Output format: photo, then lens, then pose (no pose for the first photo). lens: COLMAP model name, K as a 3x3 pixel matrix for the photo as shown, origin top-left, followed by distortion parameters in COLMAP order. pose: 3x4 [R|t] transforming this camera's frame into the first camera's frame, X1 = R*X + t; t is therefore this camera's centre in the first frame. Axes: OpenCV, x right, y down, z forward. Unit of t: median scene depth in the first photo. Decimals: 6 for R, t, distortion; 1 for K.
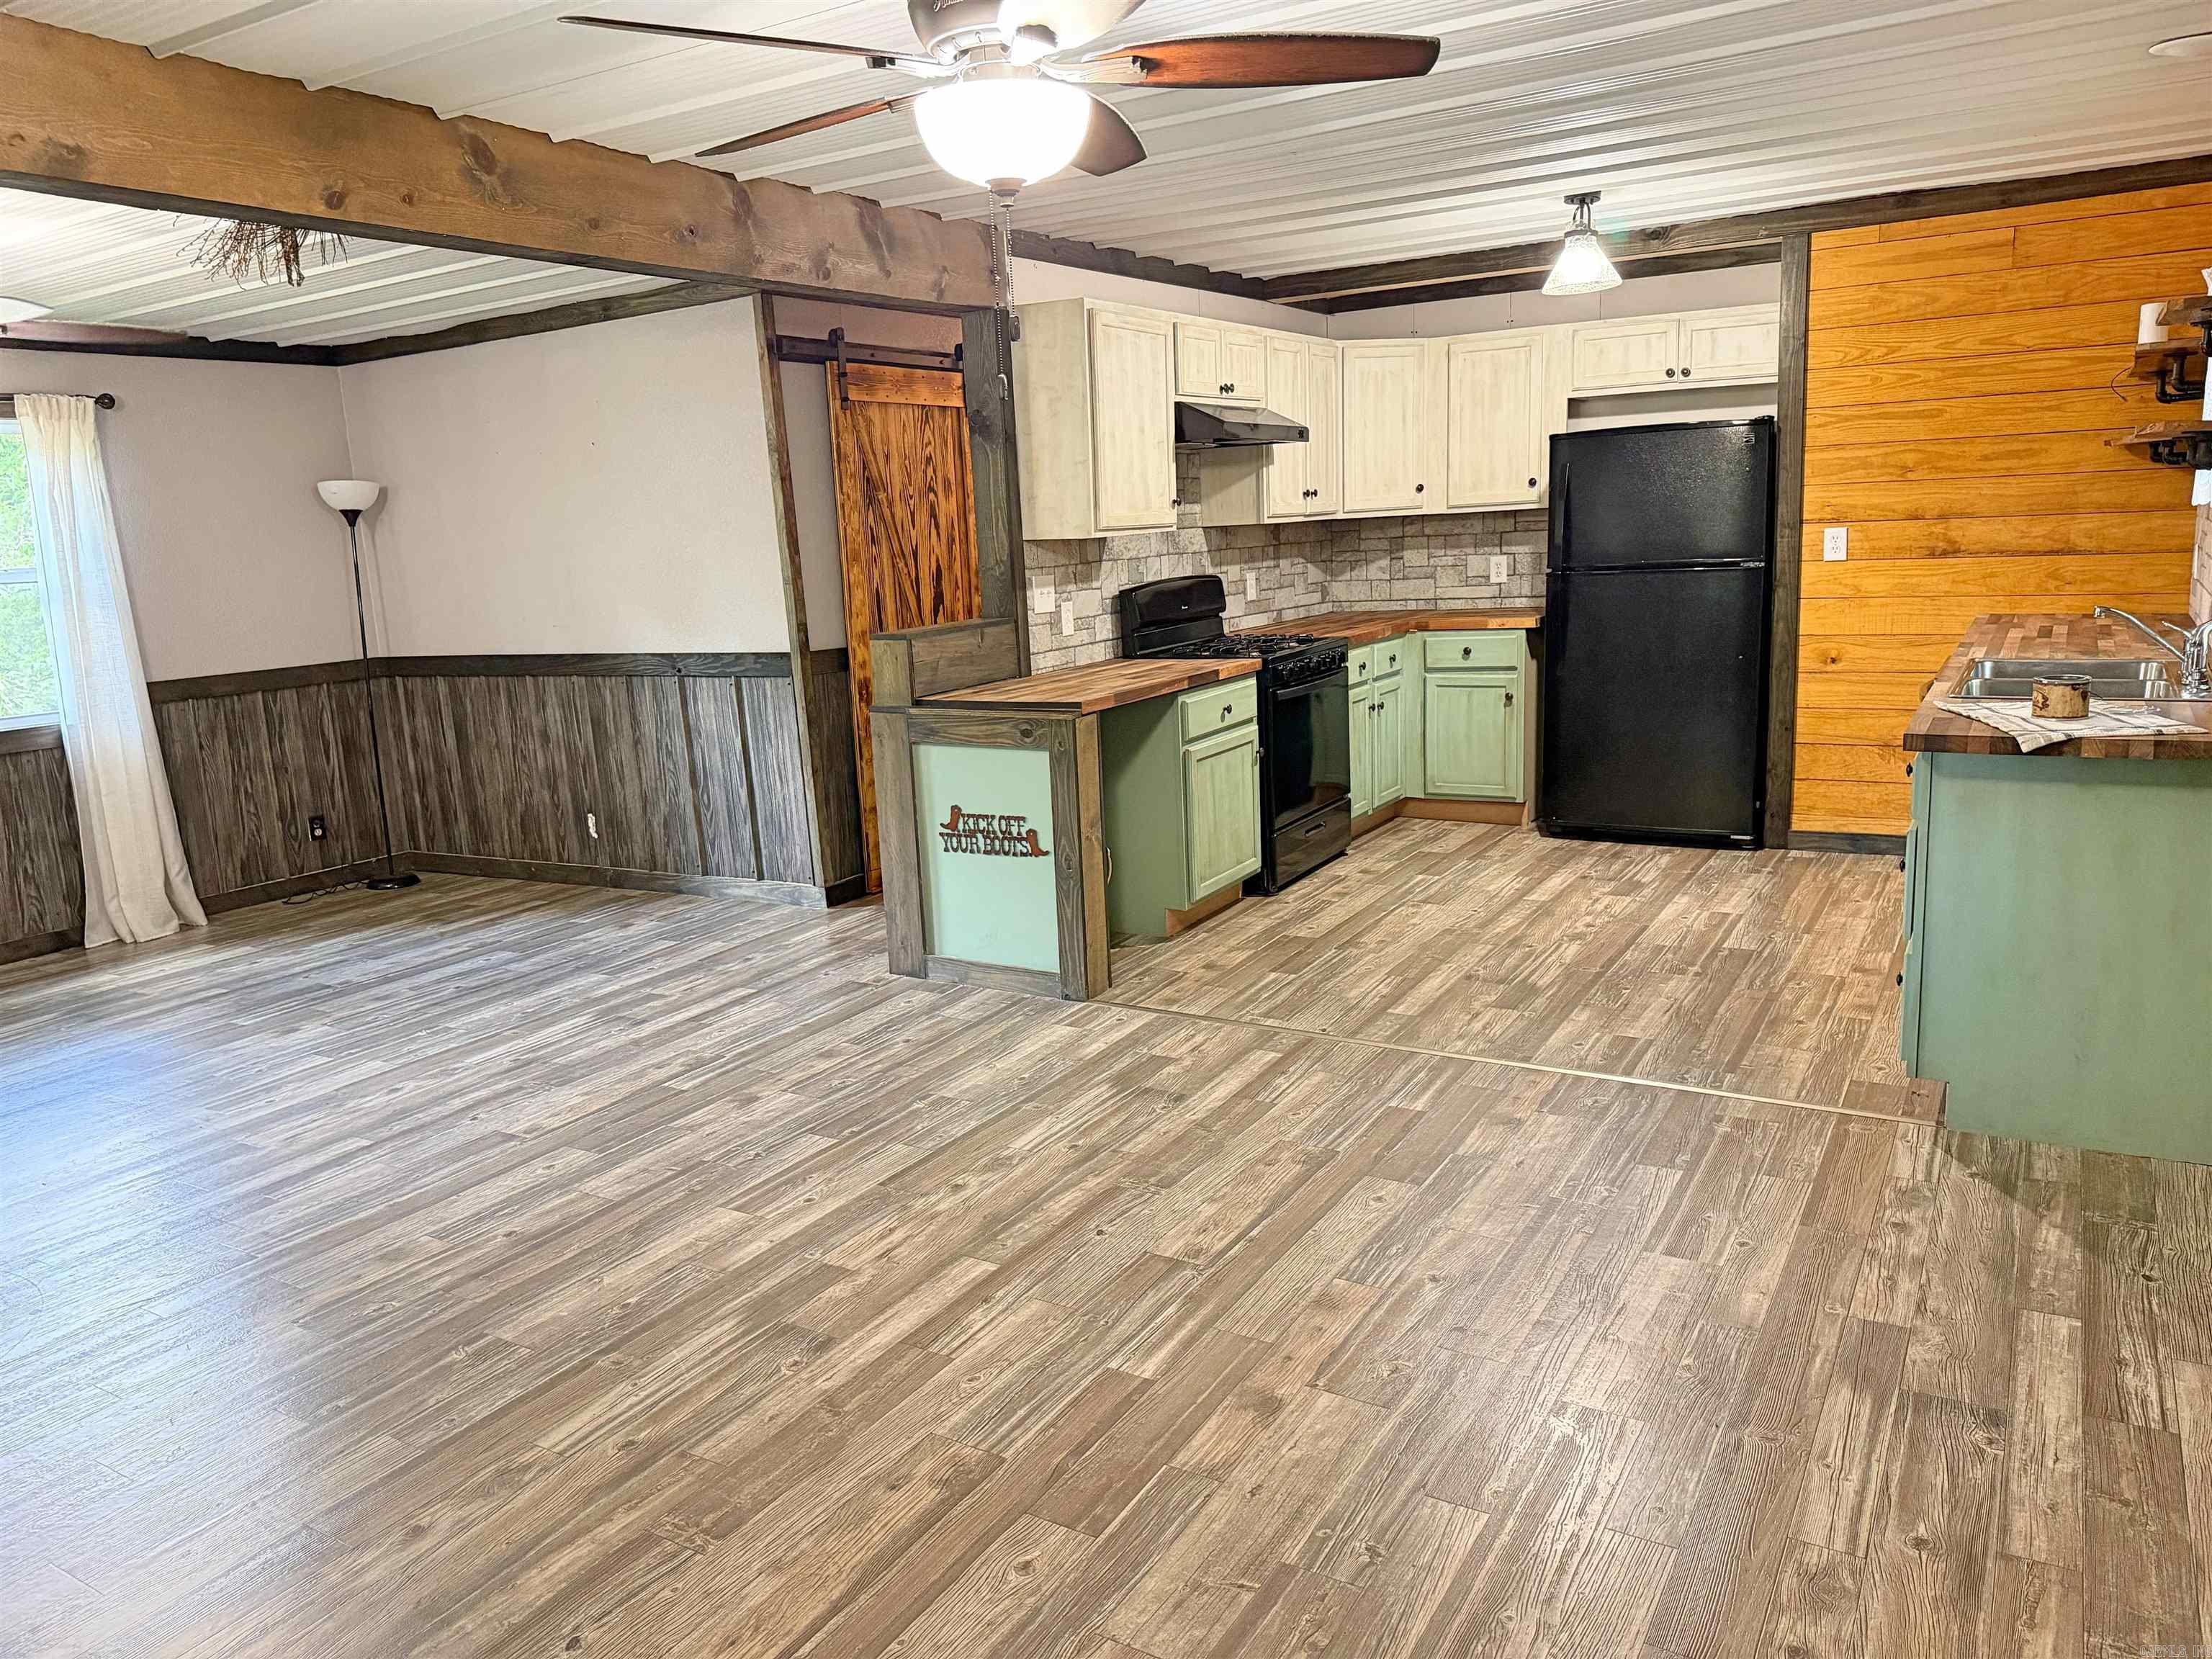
lens RADIAL K [[1556.6, 0, 1068.9], [0, 1556.6, 820.6], [0, 0, 1]] dist [0.125846, -0.176661]
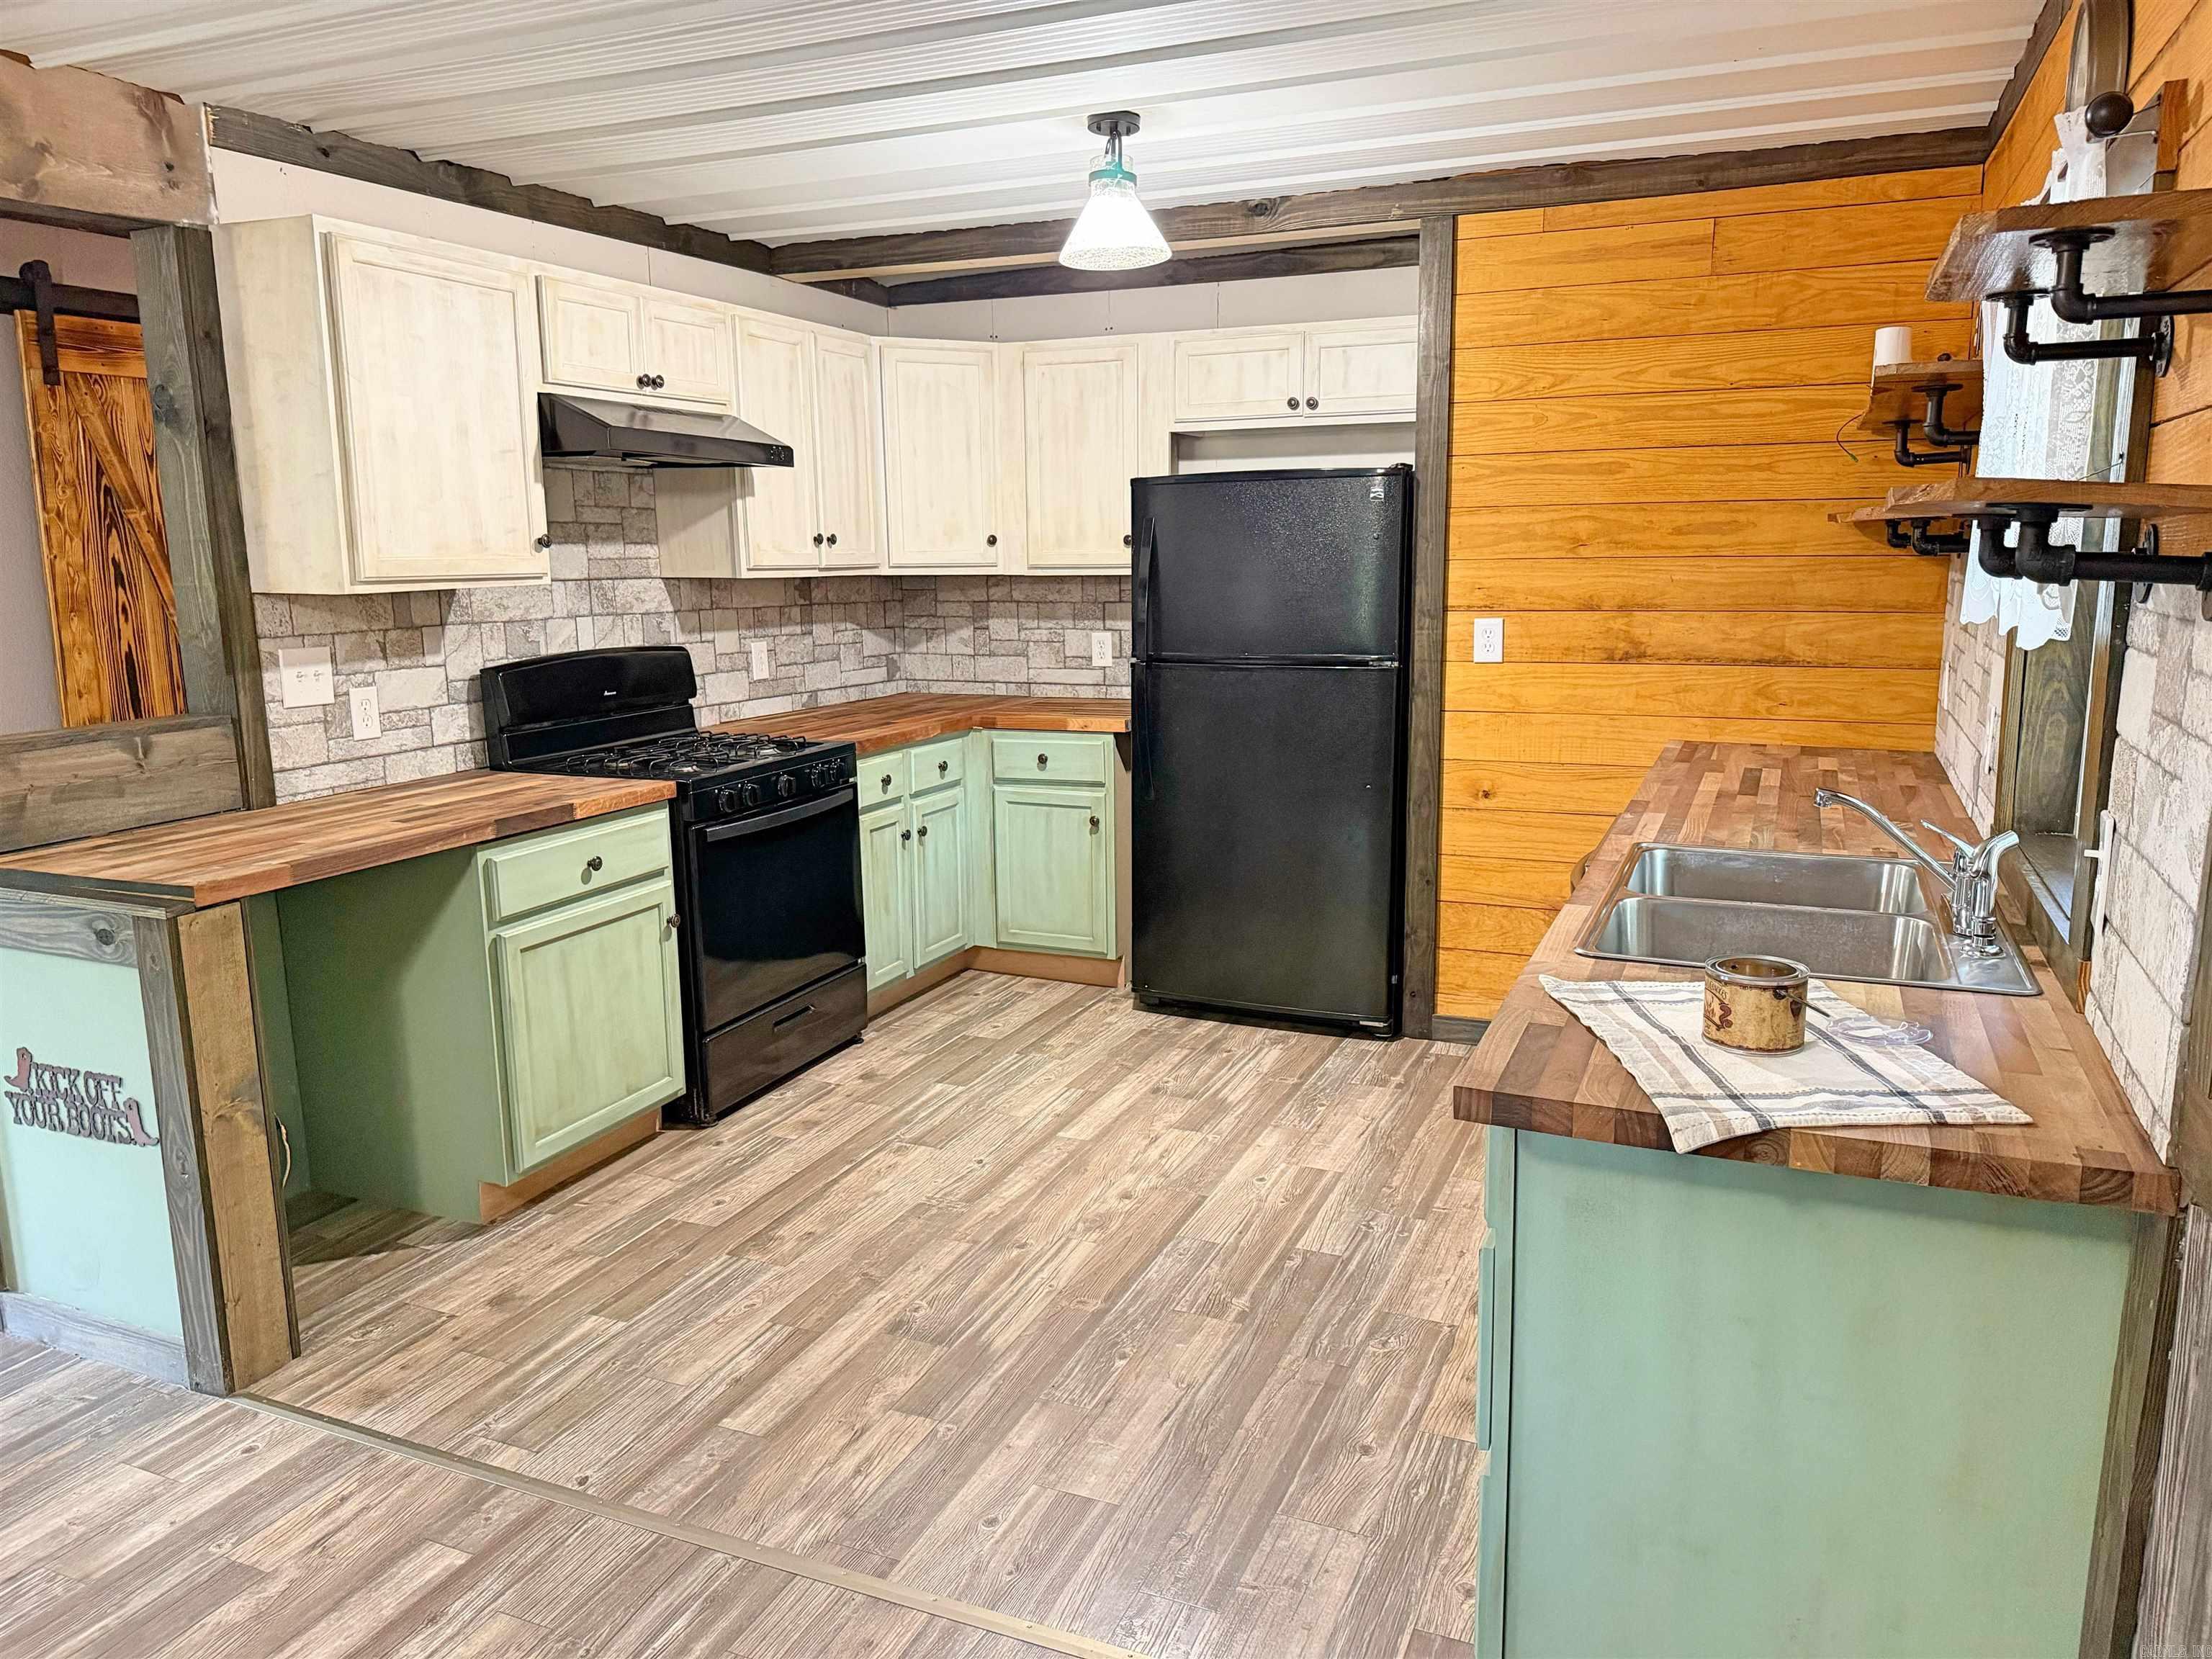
lens RADIAL K [[1556.1, 0, 1064.6], [0, 1556.1, 838.6], [0, 0, 1]] dist [0.121888, -0.224639]
pose [[0.990804, 0.014004, 0.134576, 0.191464], [-0.012438, 0.999845, -0.012469, -0.070618], [-0.134729, 0.010681, 0.990825, 0.303771]]
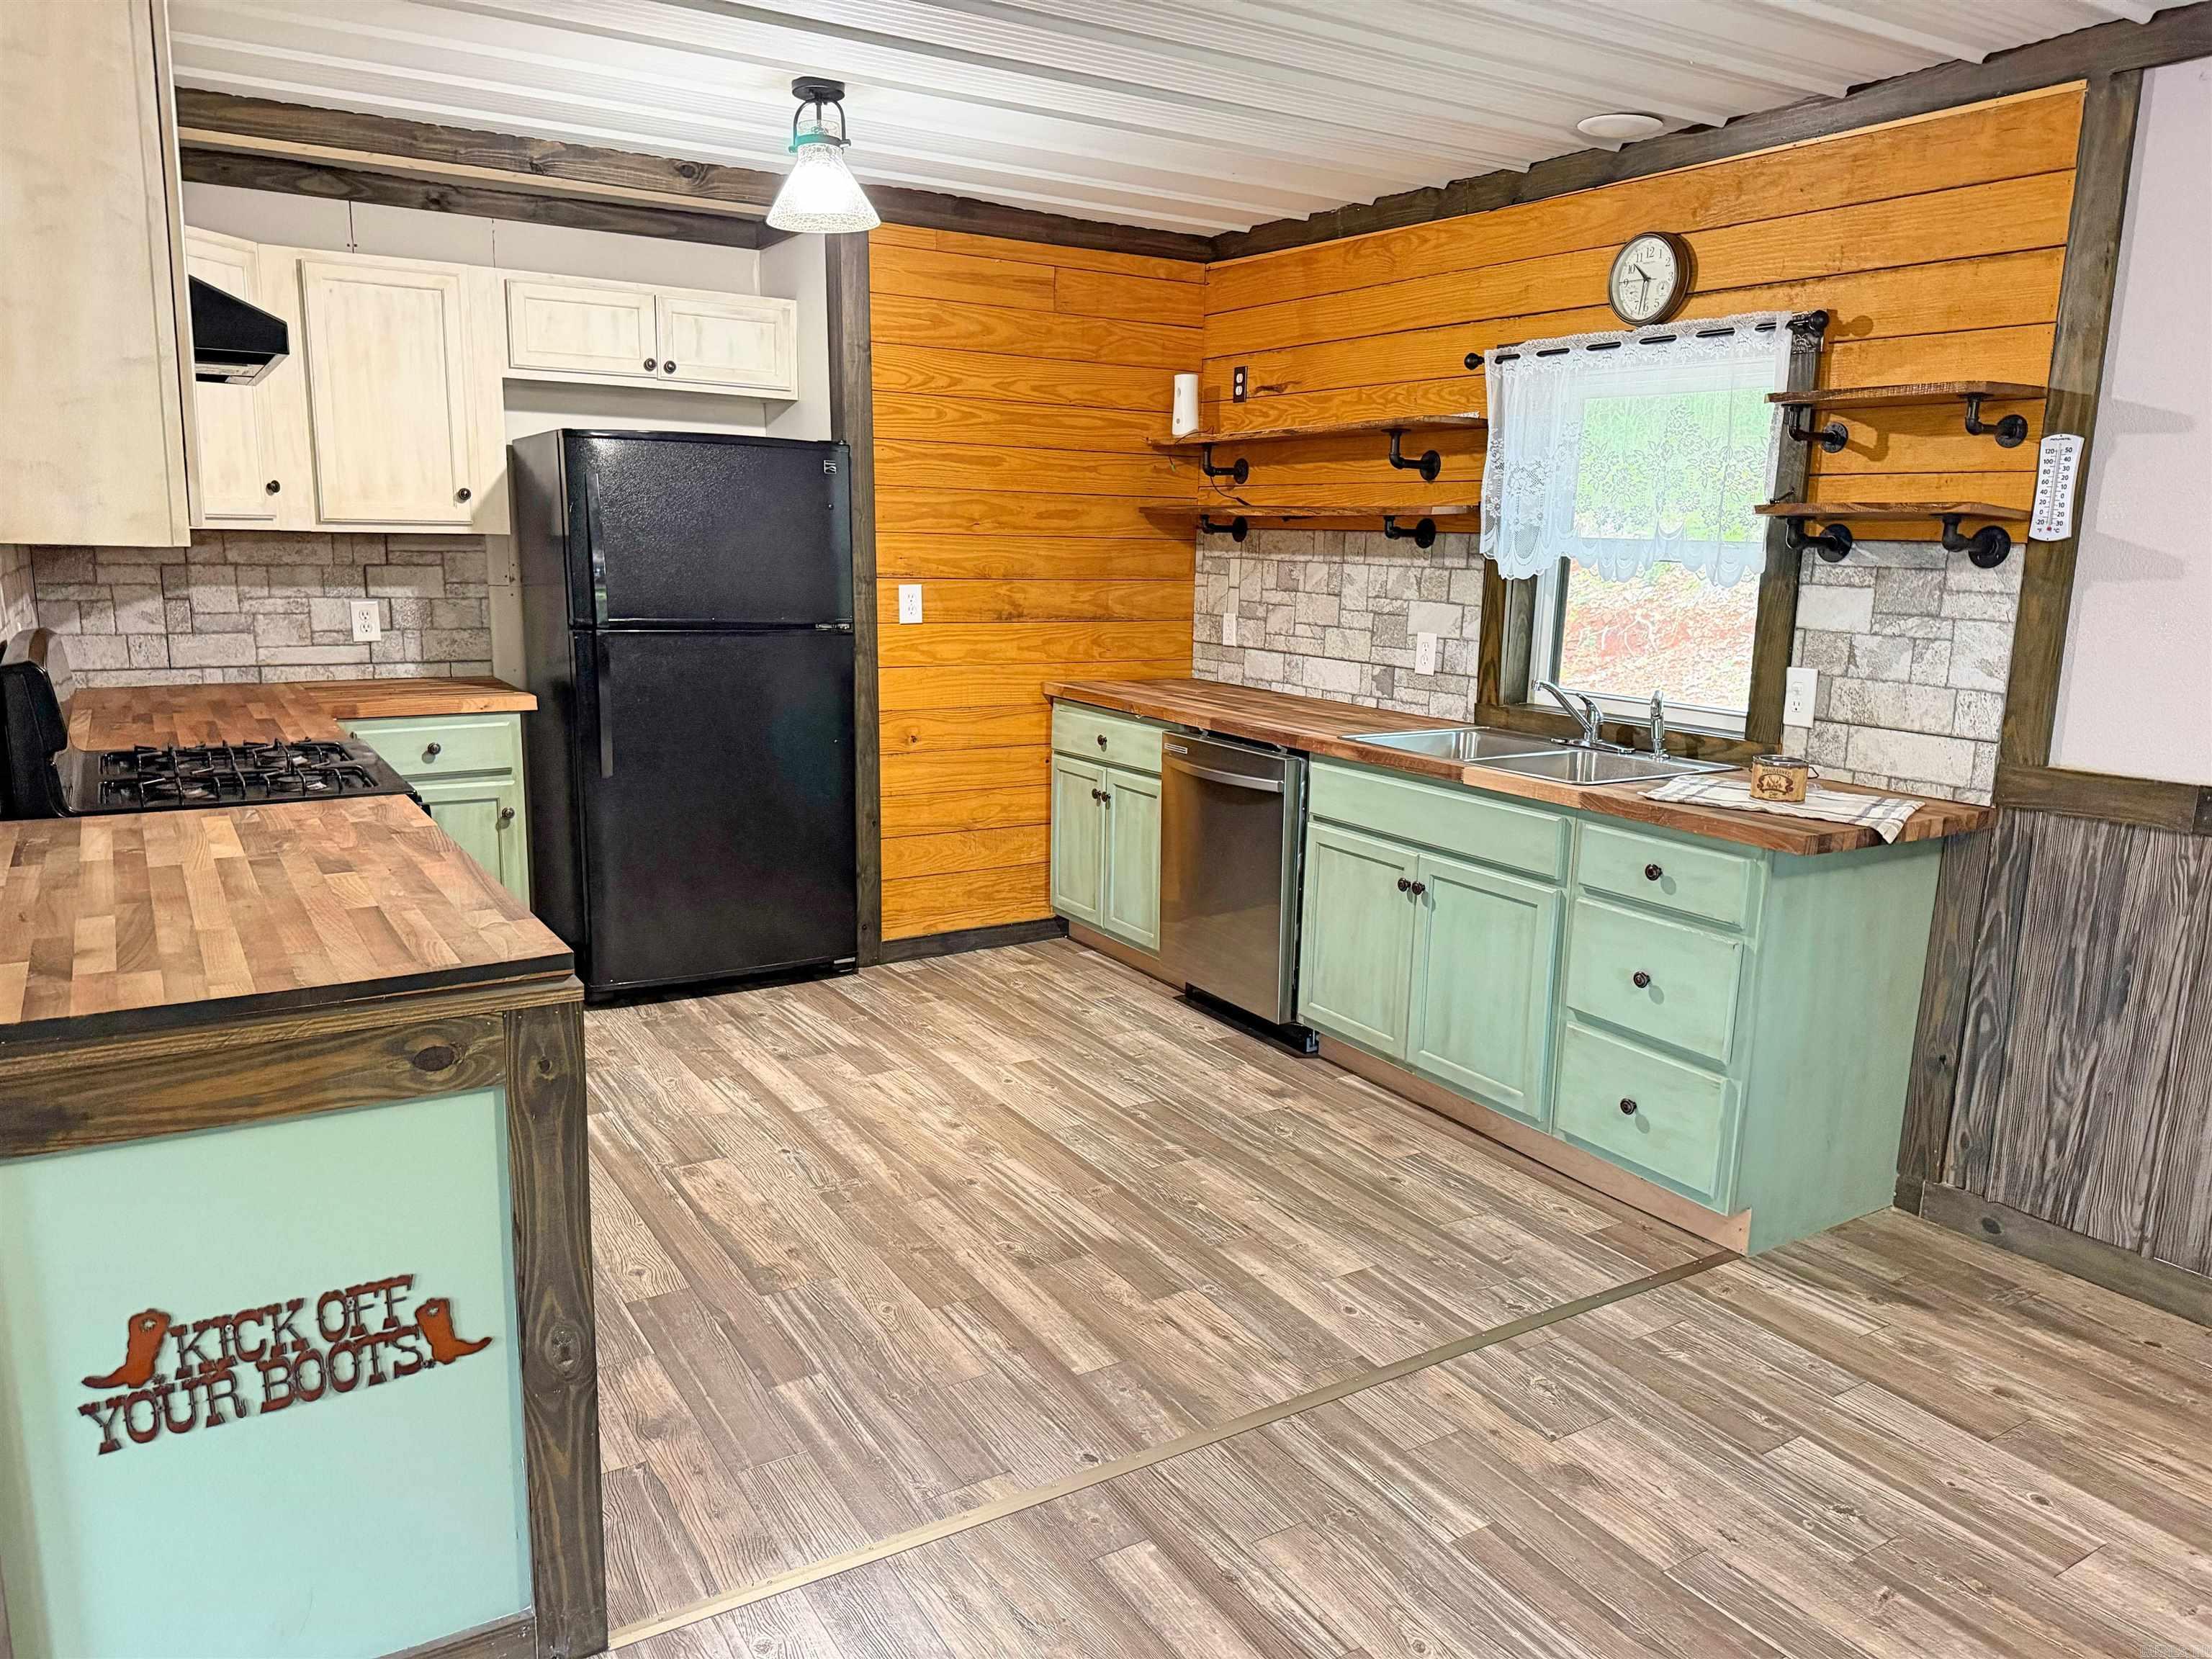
lens RADIAL K [[1553.1, 0, 1153.5], [0, 1553.1, 839.2], [0, 0, 1]] dist [0.136056, -0.205814]
pose [[0.437501, -0.115181, 0.891810, -0.227597], [0.129517, 0.989493, 0.064259, -0.087745], [-0.889841, 0.087391, 0.447823, 0.530105]]
